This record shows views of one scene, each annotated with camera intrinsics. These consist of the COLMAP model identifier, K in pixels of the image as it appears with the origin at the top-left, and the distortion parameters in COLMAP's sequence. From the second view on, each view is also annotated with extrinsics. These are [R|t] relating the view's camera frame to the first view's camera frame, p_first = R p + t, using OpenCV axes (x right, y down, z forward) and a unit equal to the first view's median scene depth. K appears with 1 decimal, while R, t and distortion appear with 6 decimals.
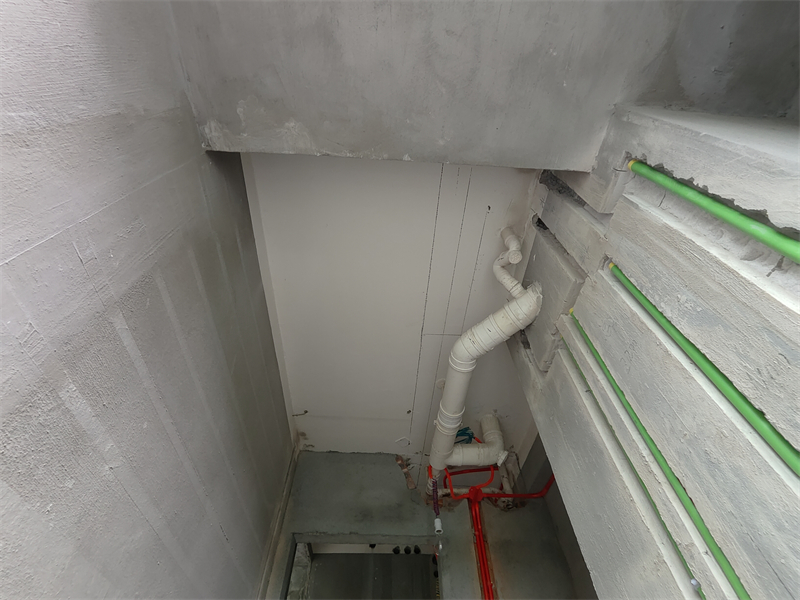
lens RADIAL K [[368.3, 0, 396.9], [0, 368.3, 295.3], [0, 0, 1]] dist [0.000028, 0.000885]
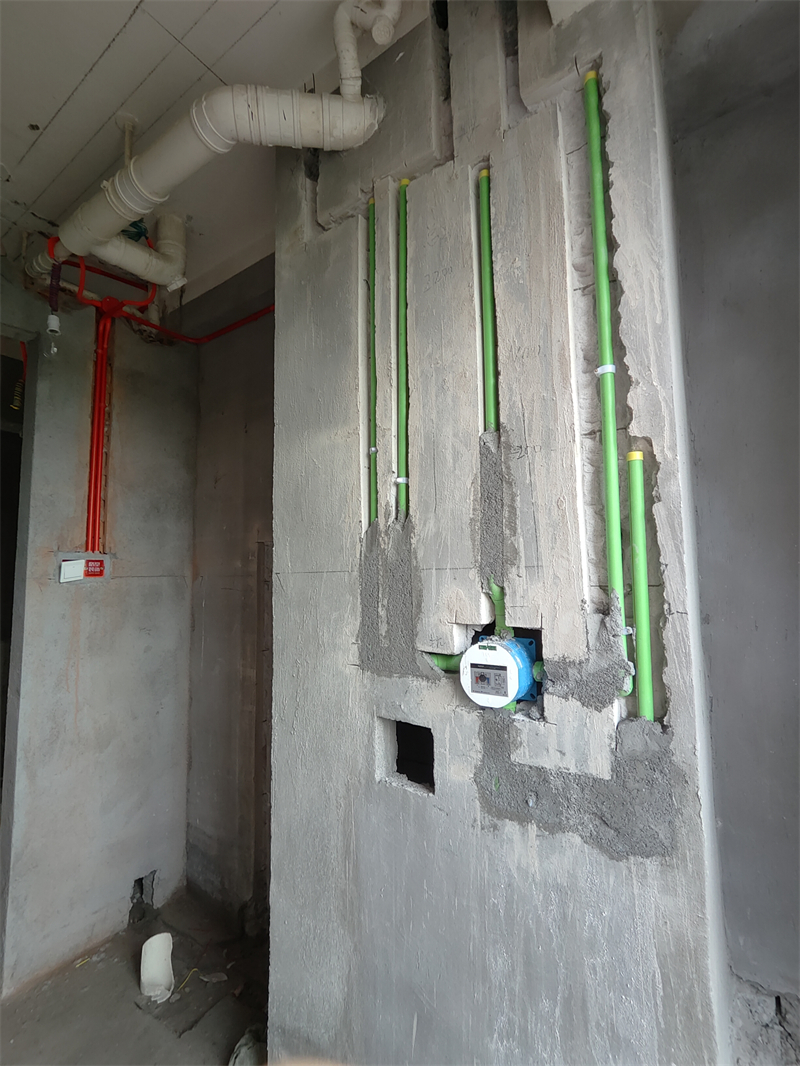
lens RADIAL K [[489.3, 0, 402.8], [0, 489.3, 534.5], [0, 0, 1]] dist [-0.002232, 0.001570]
pose [[0.619381, 0.066477, 0.782271, -0.444844], [-0.635586, 0.627373, 0.449926, 0.066985], [-0.460866, -0.775876, 0.430835, -0.075001]]
